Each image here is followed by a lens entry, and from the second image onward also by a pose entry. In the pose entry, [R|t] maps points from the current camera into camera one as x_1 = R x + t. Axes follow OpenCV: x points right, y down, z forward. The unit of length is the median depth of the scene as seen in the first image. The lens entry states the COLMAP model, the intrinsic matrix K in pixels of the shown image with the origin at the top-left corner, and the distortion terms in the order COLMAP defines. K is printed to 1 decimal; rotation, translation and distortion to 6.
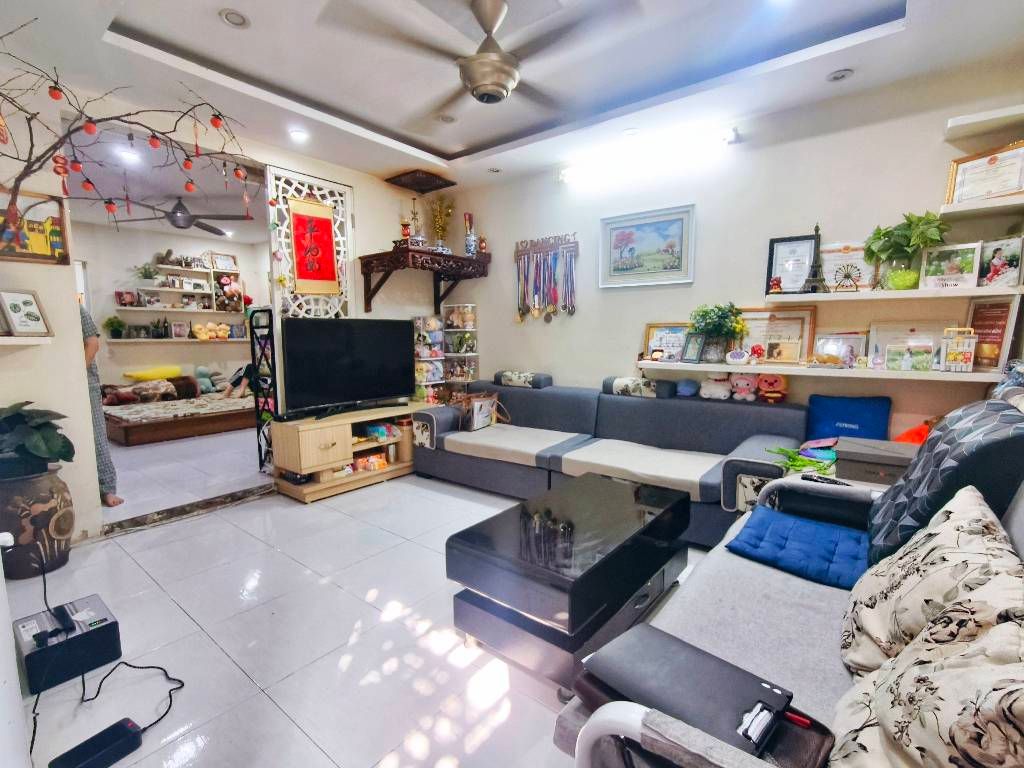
lens RADIAL K [[475.9, 0, 511.4], [0, 475.9, 386.6], [0, 0, 1]] dist [-0.001071, -0.002145]
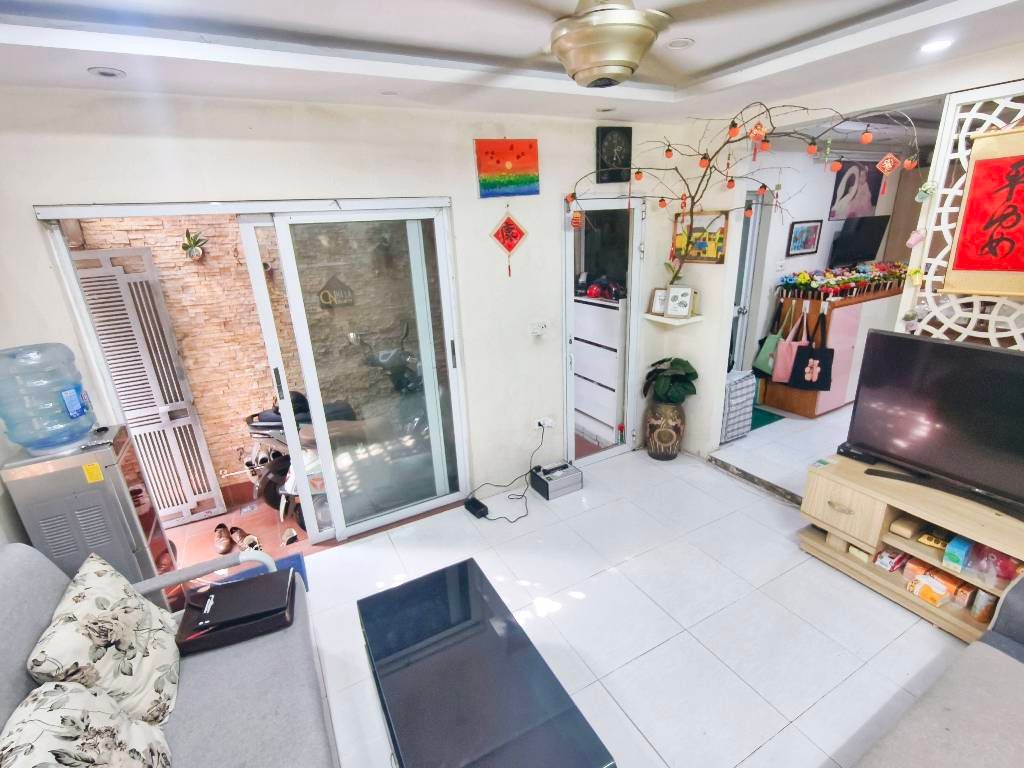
lens RADIAL K [[475.9, 0, 511.4], [0, 475.9, 386.6], [0, 0, 1]] dist [-0.001071, -0.002145]
pose [[-0.393331, 0.322095, -0.861131, 0.209852], [-0.053118, 0.927100, 0.371032, -0.158819], [0.917861, 0.191679, -0.347548, 0.393404]]
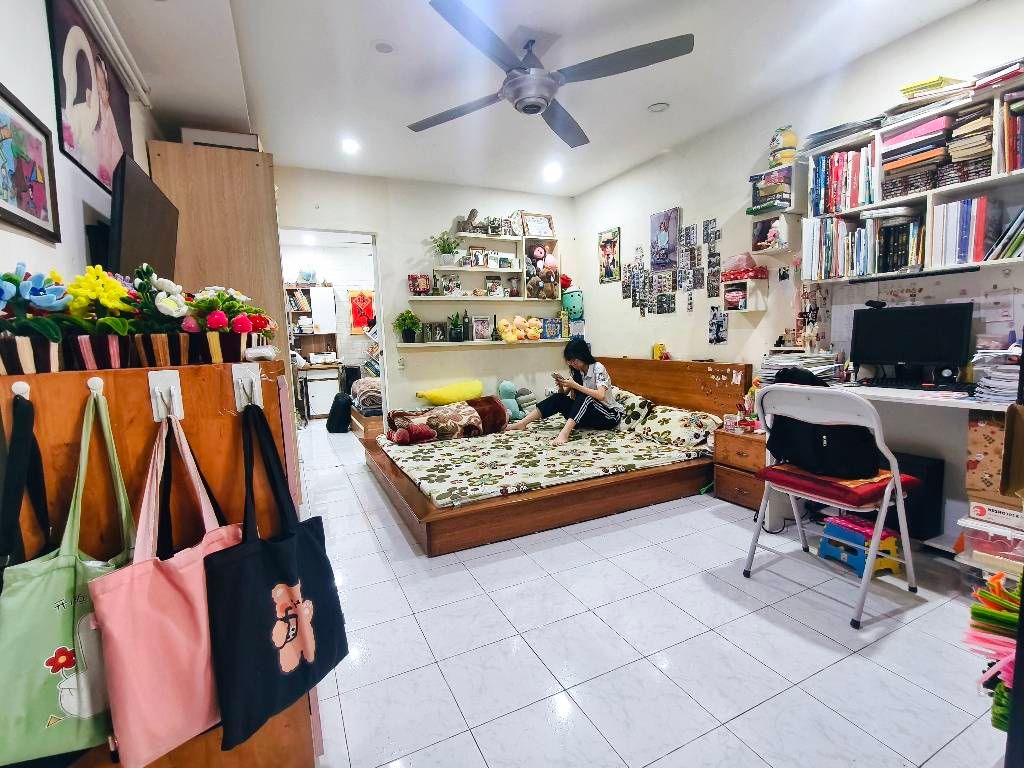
lens RADIAL K [[475.9, 0, 511.4], [0, 475.9, 386.6], [0, 0, 1]] dist [-0.001071, -0.002145]
pose [[0.898812, 0.025478, -0.437593, -0.377807], [-0.022403, 0.999675, 0.012190, -0.046741], [0.437762, -0.001153, 0.899090, 0.426092]]
